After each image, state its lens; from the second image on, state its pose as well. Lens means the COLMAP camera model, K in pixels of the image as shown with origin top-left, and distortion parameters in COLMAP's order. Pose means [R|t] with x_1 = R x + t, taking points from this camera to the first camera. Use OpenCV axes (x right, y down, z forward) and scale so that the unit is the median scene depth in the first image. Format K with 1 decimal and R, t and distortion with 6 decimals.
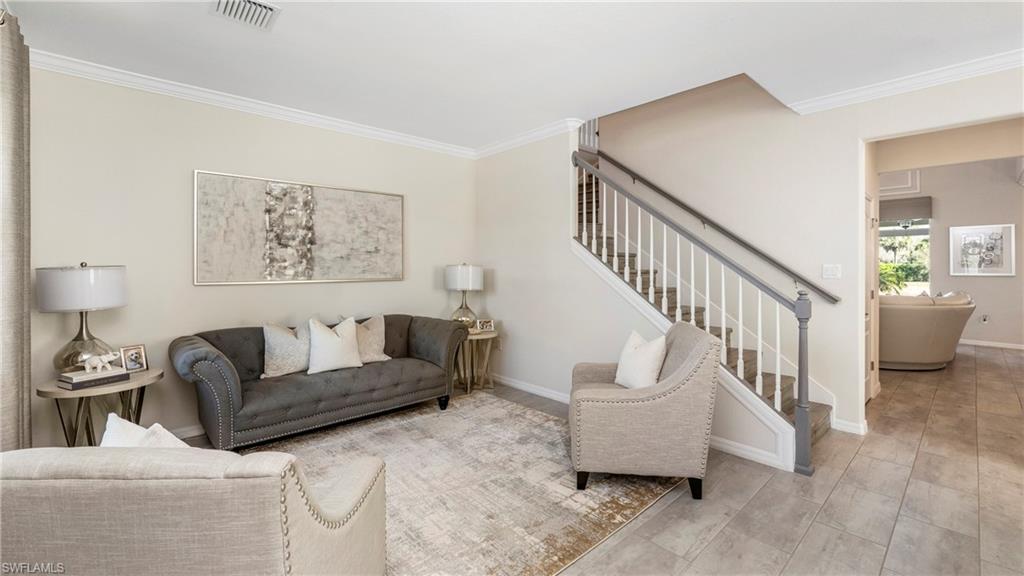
lens RADIAL K [[421.9, 0, 516.0], [0, 421.9, 269.3], [0, 0, 1]] dist [-0.002756, -0.000368]
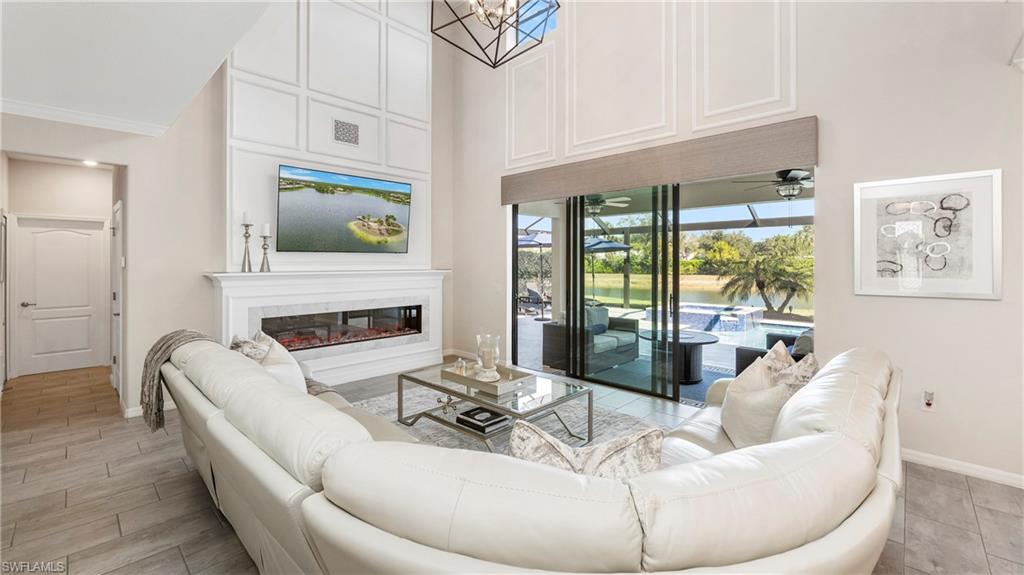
lens RADIAL K [[421.9, 0, 512.2], [0, 421.9, 263.1], [0, 0, 1]] dist [-0.002756, -0.000368]
pose [[0.997406, -0.000058, 0.071980, 0.940392], [0.000118, 1.000000, -0.000830, -0.025448], [-0.071980, 0.000836, 0.997406, 0.858317]]
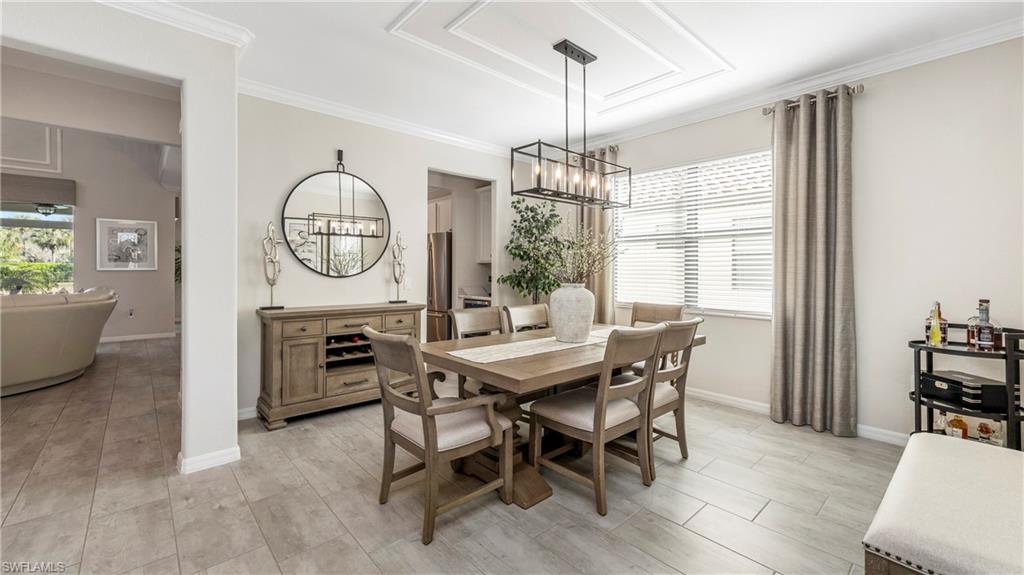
lens RADIAL K [[421.9, 0, 521.9], [0, 421.9, 273.3], [0, 0, 1]] dist [-0.002756, -0.000368]
pose [[-0.003025, -0.010311, 0.999942, 0.153192], [0.000422, 0.999947, 0.010312, 0.017483], [-0.999995, 0.000454, -0.003021, 0.099966]]
